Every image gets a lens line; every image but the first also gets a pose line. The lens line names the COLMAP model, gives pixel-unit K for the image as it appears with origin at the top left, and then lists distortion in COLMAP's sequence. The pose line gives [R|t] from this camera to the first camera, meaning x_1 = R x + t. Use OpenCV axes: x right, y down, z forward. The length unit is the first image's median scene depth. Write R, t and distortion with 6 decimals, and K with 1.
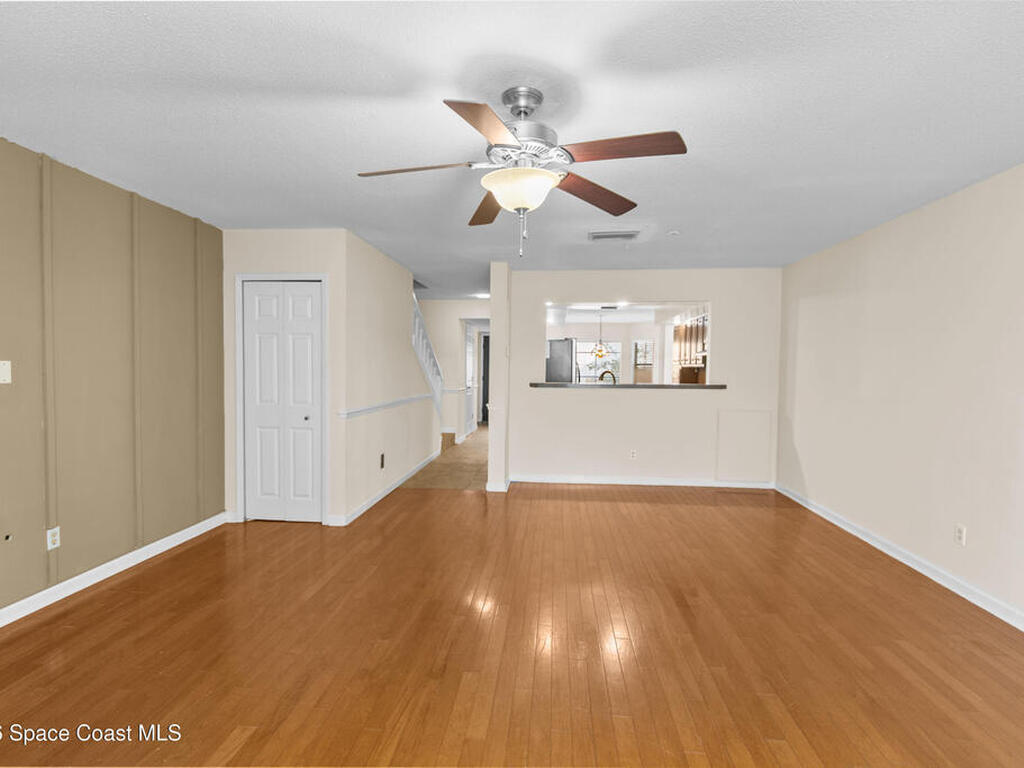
lens RADIAL K [[524.7, 0, 506.5], [0, 524.7, 379.8], [0, 0, 1]] dist [0.004233, -0.000751]
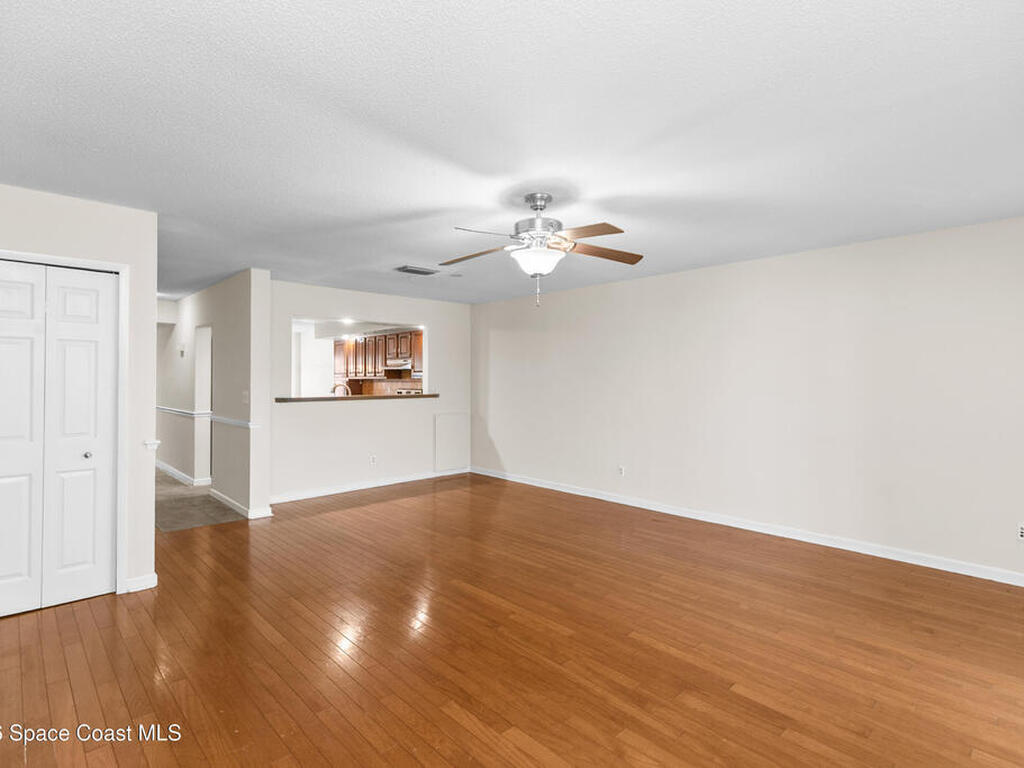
lens RADIAL K [[530.8, 0, 513.5], [0, 530.8, 373.7], [0, 0, 1]] dist [0.027356, -0.000531]
pose [[0.656064, -0.001214, 0.754705, -0.474629], [0.026177, 0.999434, -0.021149, -0.007972], [-0.754251, 0.033631, 0.655724, 0.042665]]
